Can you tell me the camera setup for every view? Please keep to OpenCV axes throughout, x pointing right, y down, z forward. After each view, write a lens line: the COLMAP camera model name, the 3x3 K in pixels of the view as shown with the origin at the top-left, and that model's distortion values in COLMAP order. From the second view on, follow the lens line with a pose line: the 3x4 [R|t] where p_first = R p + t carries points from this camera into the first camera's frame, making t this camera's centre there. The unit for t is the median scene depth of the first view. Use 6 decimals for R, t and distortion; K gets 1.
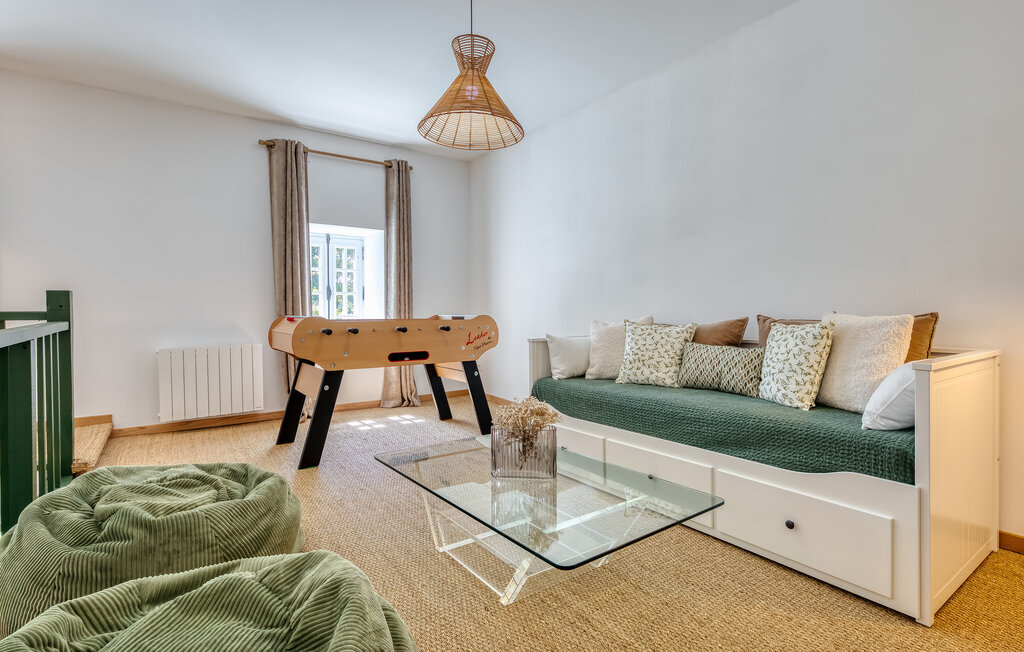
lens RADIAL K [[505.9, 0, 512.0], [0, 505.9, 326.0], [0, 0, 1]] dist [0.021524, 0.000267]
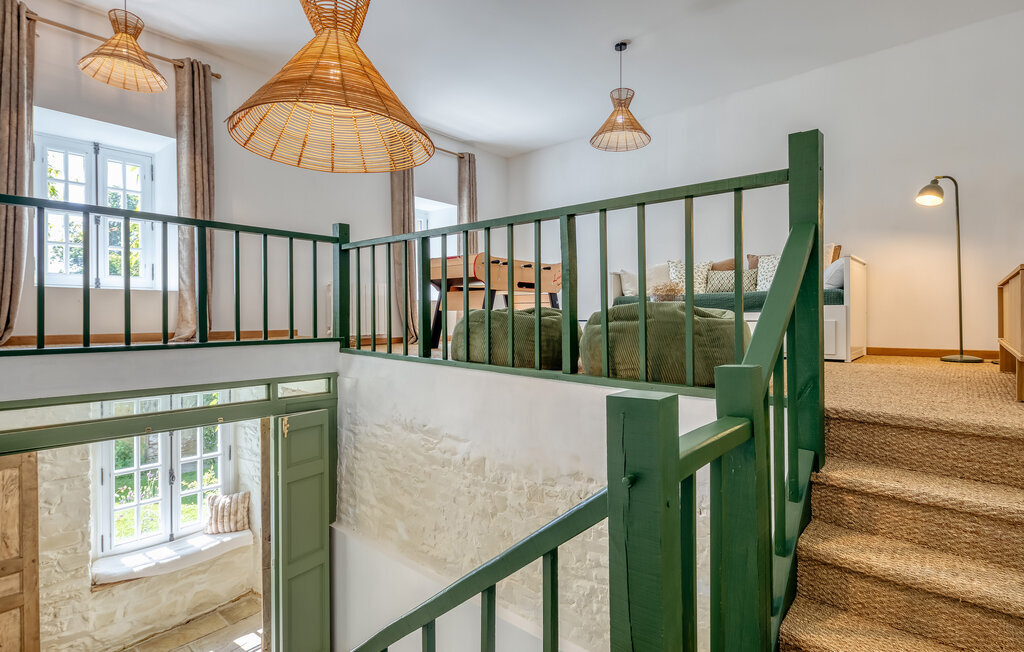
lens RADIAL K [[505.9, 0, 512.0], [0, 505.9, 326.0], [0, 0, 1]] dist [0.021524, 0.000267]
pose [[0.968909, -0.007051, 0.247317, -0.653816], [0.010716, 0.999852, -0.013479, 0.210727], [-0.247185, 0.015710, 0.968841, -0.448818]]
